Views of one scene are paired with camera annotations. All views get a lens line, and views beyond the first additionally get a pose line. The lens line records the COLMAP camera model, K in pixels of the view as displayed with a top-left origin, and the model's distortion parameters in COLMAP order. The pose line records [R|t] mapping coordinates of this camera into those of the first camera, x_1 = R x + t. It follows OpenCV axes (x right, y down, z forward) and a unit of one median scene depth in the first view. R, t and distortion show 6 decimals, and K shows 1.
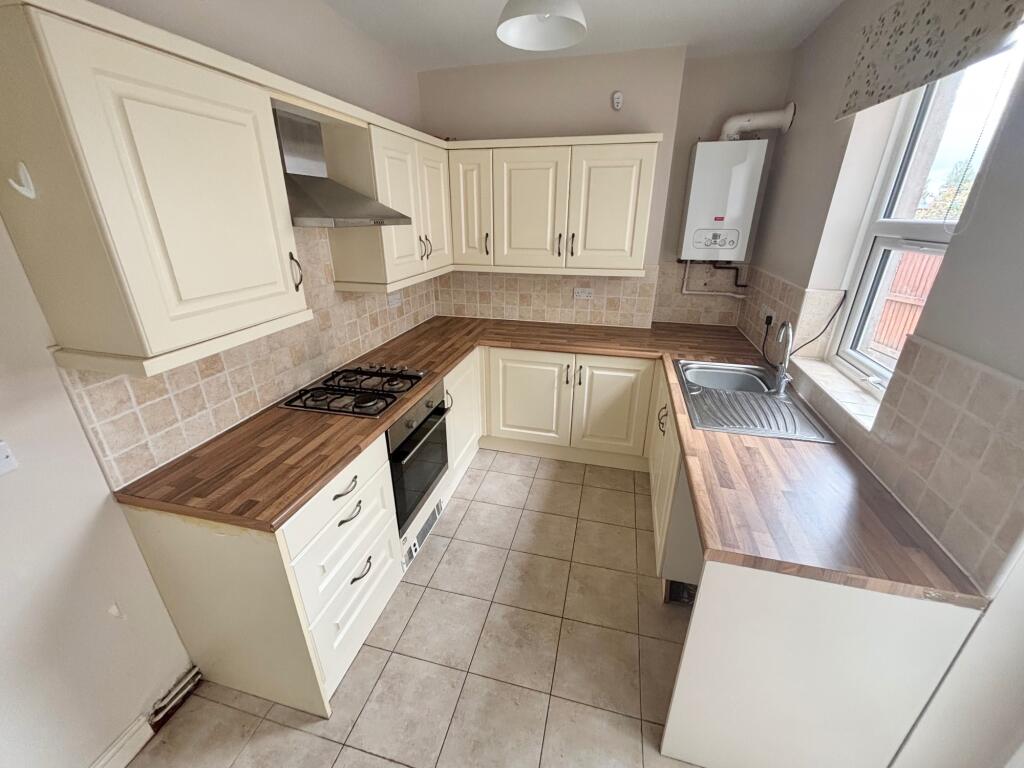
lens RADIAL K [[414.3, 0, 512.0], [0, 414.3, 382.8], [0, 0, 1]] dist [0.001607, -0.001113]
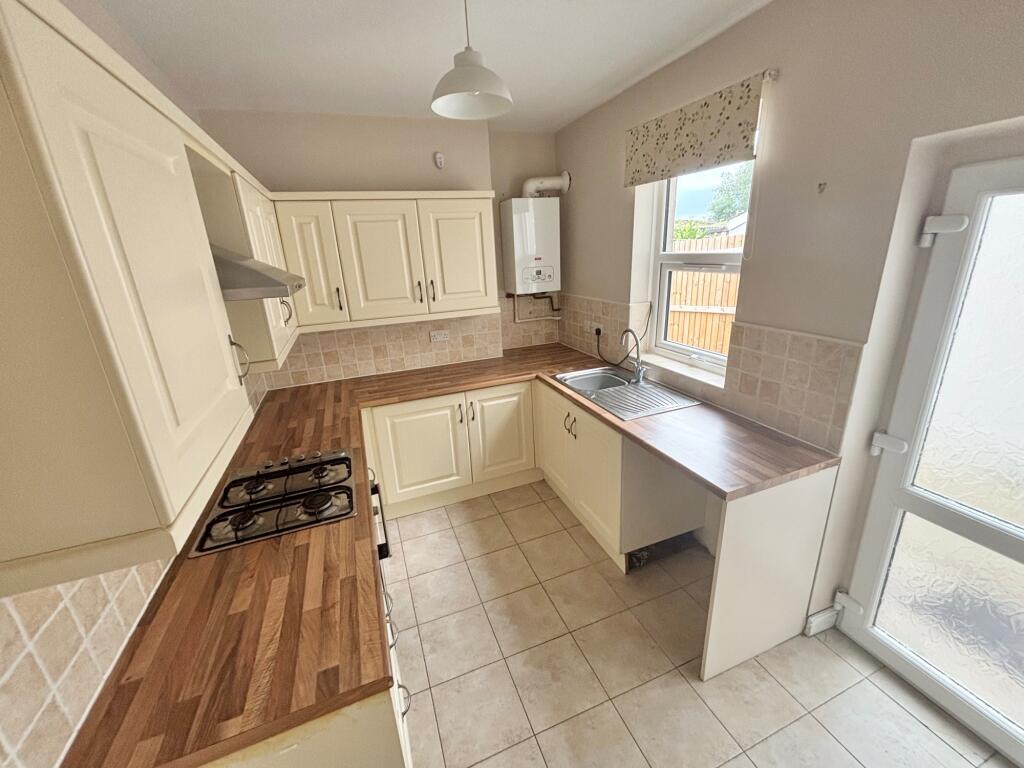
lens RADIAL K [[414.3, 0, 513.3], [0, 414.3, 381.7], [0, 0, 1]] dist [0.001607, -0.001113]
pose [[0.808900, -0.219132, 0.545584, -0.320561], [0.269570, 0.962894, -0.012929, -0.051341], [-0.522507, 0.157531, 0.837956, 0.072849]]
